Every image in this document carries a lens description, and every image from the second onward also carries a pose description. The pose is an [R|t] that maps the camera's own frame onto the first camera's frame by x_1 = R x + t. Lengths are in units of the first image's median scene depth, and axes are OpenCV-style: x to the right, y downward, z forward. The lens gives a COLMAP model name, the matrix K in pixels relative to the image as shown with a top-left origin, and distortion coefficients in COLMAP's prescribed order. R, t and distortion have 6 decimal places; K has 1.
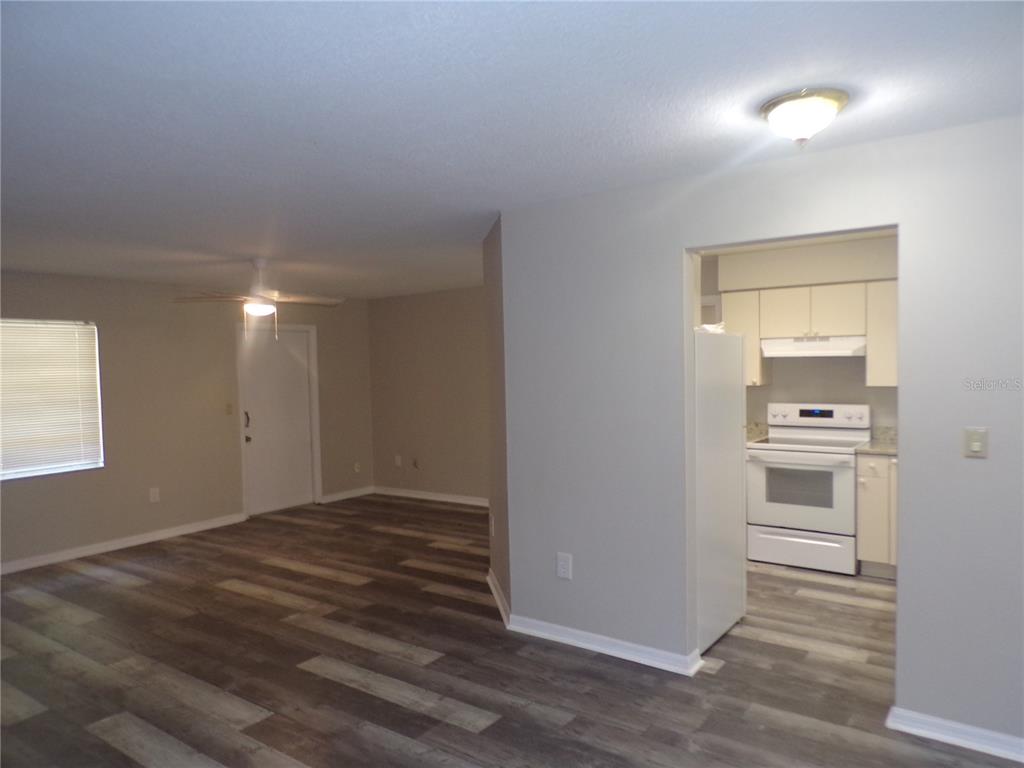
lens RADIAL K [[700.4, 0, 526.1], [0, 700.4, 392.0], [0, 0, 1]] dist [-0.003652, 0.000699]
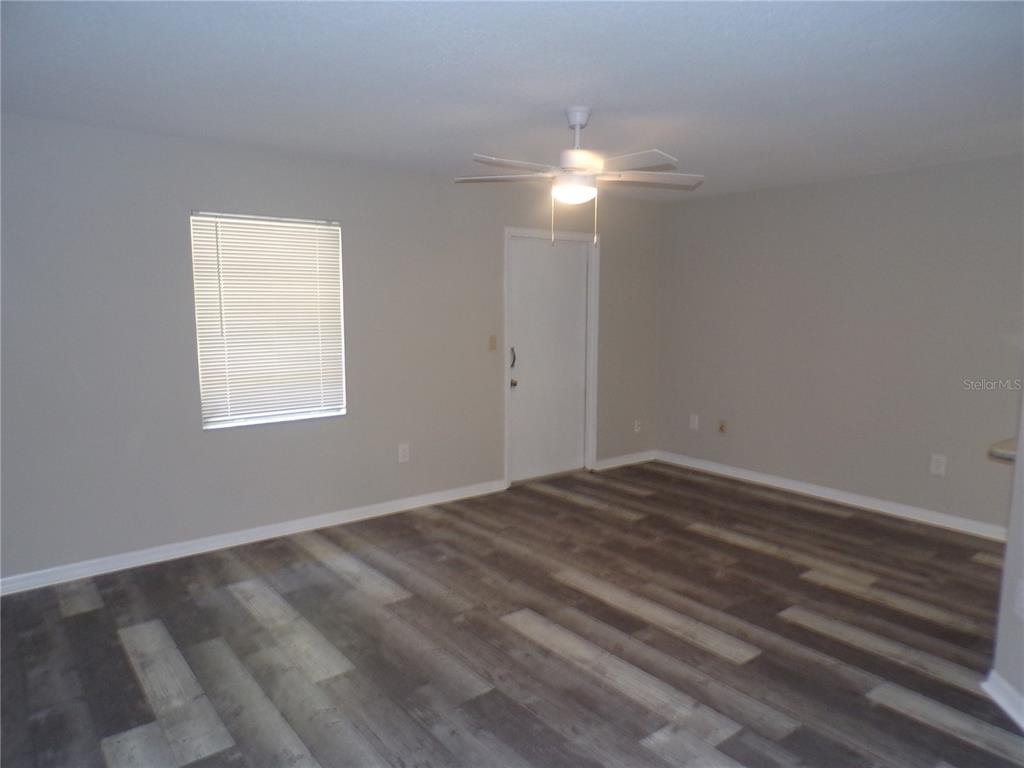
lens RADIAL K [[708.8, 0, 512.0], [0, 708.8, 384.0], [0, 0, 1]] dist [0.004806, 0.000794]
pose [[0.956425, 0.063241, -0.285047, -0.248862], [-0.038960, 0.995173, 0.090066, -0.001535], [0.289367, -0.075036, 0.954273, 0.371184]]
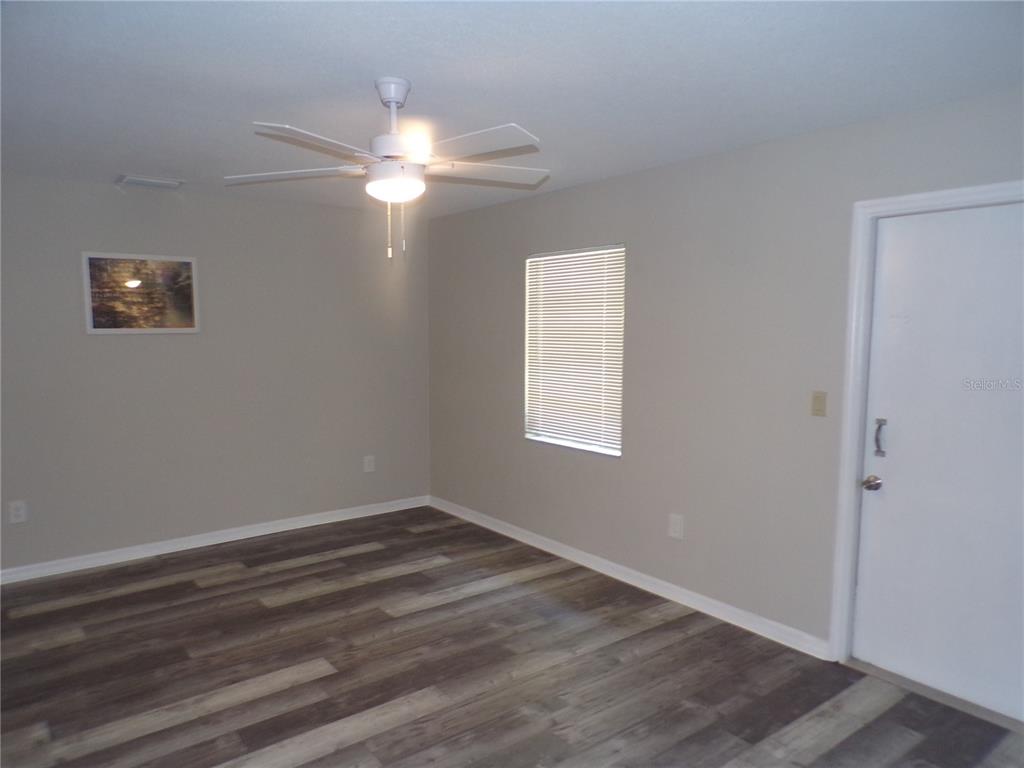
lens RADIAL K [[690.6, 0, 512.6], [0, 690.6, 399.1], [0, 0, 1]] dist [0.000670, -0.000669]
pose [[-0.280992, 0.131984, -0.950591, 0.065459], [-0.028853, 0.988889, 0.145830, -0.050044], [0.959276, 0.068404, -0.274062, 1.259311]]
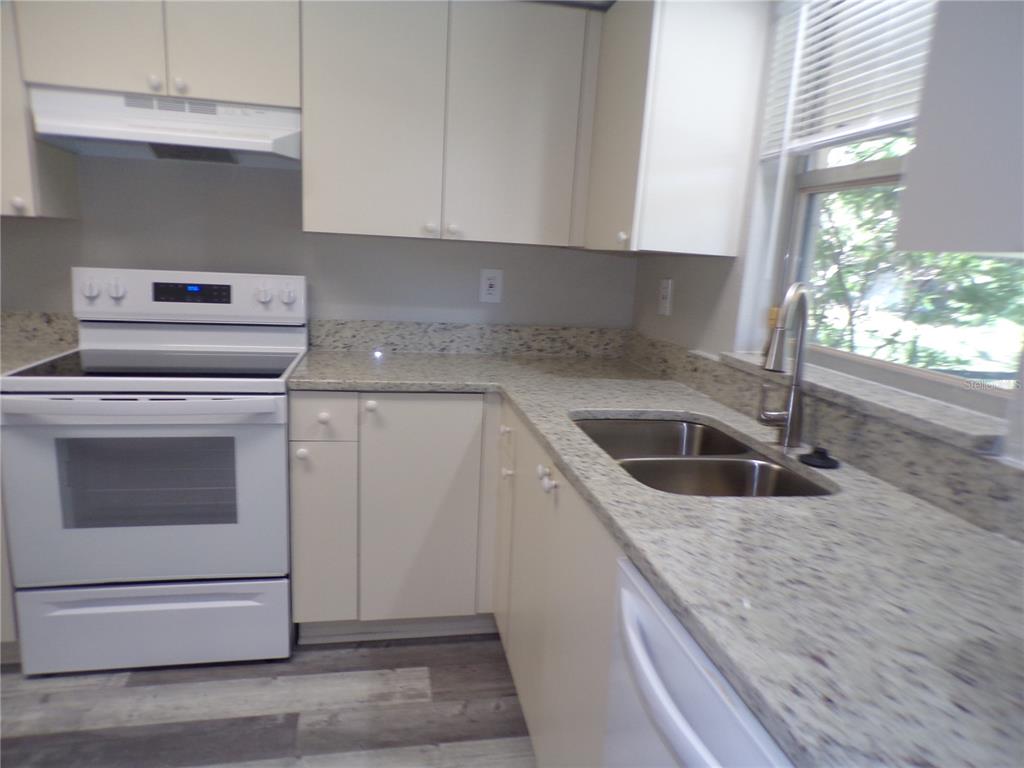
lens RADIAL K [[748.1, 0, 512.0], [0, 748.1, 384.0], [0, 0, 1]] dist [0.003011, 0.002312]
pose [[0.710658, -0.080337, 0.698935, 0.234850], [-0.026715, 0.989661, 0.140916, 0.016341], [-0.703030, -0.118815, 0.701165, 0.547007]]
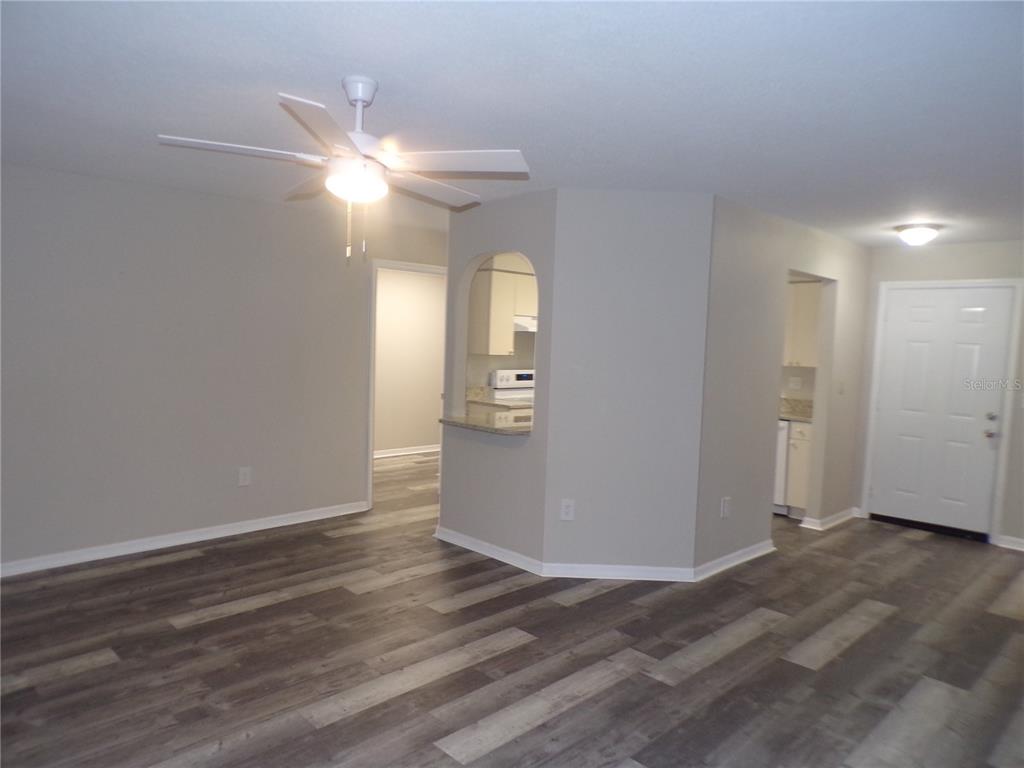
lens RADIAL K [[708.8, 0, 512.0], [0, 708.8, 384.0], [0, 0, 1]] dist [0.004806, 0.000794]
pose [[0.169950, -0.037935, 0.984722, -0.872938], [0.001408, 0.999267, 0.038253, -0.005870], [-0.985452, -0.005114, 0.169879, 0.843278]]
